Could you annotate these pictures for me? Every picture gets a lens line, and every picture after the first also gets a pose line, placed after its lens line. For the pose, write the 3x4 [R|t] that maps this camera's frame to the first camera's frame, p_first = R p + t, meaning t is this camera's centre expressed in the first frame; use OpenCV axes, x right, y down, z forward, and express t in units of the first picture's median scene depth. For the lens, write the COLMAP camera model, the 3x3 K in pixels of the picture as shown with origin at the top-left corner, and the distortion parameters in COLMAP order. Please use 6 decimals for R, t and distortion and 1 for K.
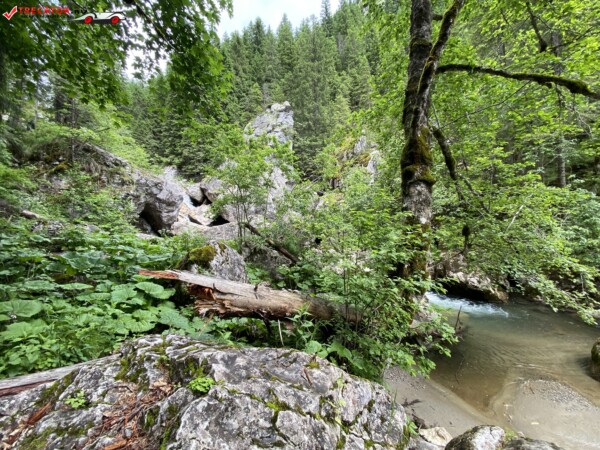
lens RADIAL K [[242.1, 0, 299.4], [0, 242.1, 227.3], [0, 0, 1]] dist [0.012940, -0.016798]
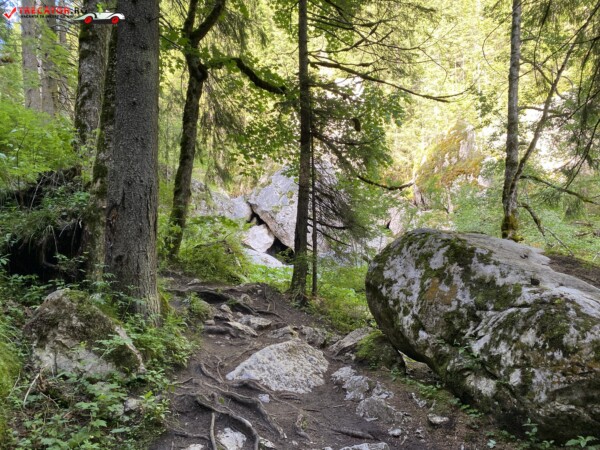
lens RADIAL K [[457.7, 0, 294.1], [0, 457.7, 228.0], [0, 0, 1]] dist [0.023134, -0.018451]
pose [[0.994094, 0.004279, -0.108441, -0.226927], [-0.010143, 0.998512, -0.053586, -0.021211], [0.108050, 0.054369, 0.992658, -0.787281]]
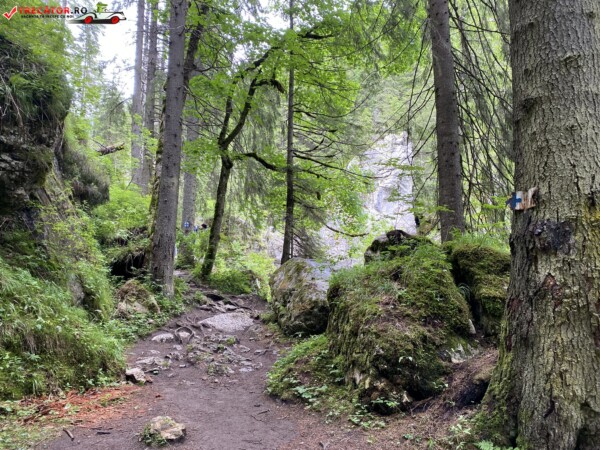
lens RADIAL K [[457.7, 0, 300.9], [0, 457.7, 221.6], [0, 0, 1]] dist [0.023134, -0.018451]
pose [[0.959740, -0.005546, -0.280835, 0.143931], [-0.038396, 0.987830, -0.150724, 0.023671], [0.278253, 0.155439, 0.947847, -1.245211]]
